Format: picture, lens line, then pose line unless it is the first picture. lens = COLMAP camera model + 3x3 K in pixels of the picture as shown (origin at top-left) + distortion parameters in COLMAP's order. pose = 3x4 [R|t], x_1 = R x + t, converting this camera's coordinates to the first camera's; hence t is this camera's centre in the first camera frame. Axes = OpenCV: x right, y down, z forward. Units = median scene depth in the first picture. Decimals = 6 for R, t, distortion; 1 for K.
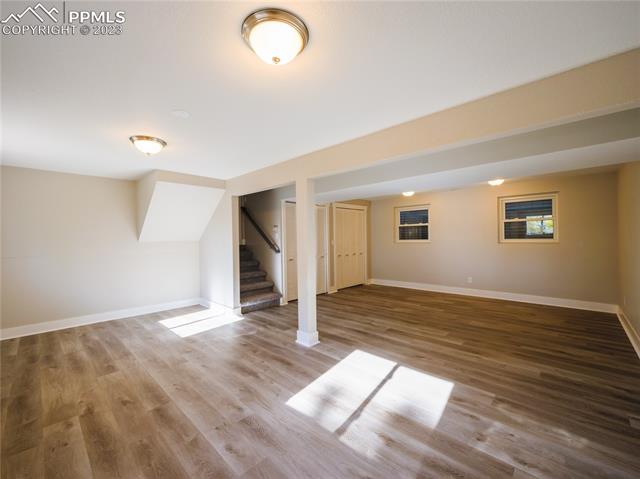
lens RADIAL K [[269.6, 0, 314.3], [0, 269.6, 239.6], [0, 0, 1]] dist [-0.000678, -0.000091]
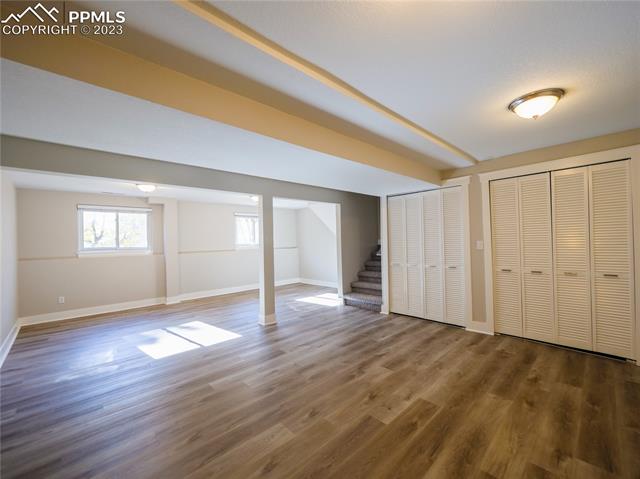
lens RADIAL K [[268.8, 0, 320.0], [0, 268.8, 239.5], [0, 0, 1]] dist [-0.000473, -0.000266]
pose [[-0.039416, 0.006214, -0.999204, 0.989479], [0.019263, 0.999800, 0.005458, -0.017593], [0.999037, -0.019033, -0.039528, 1.032444]]
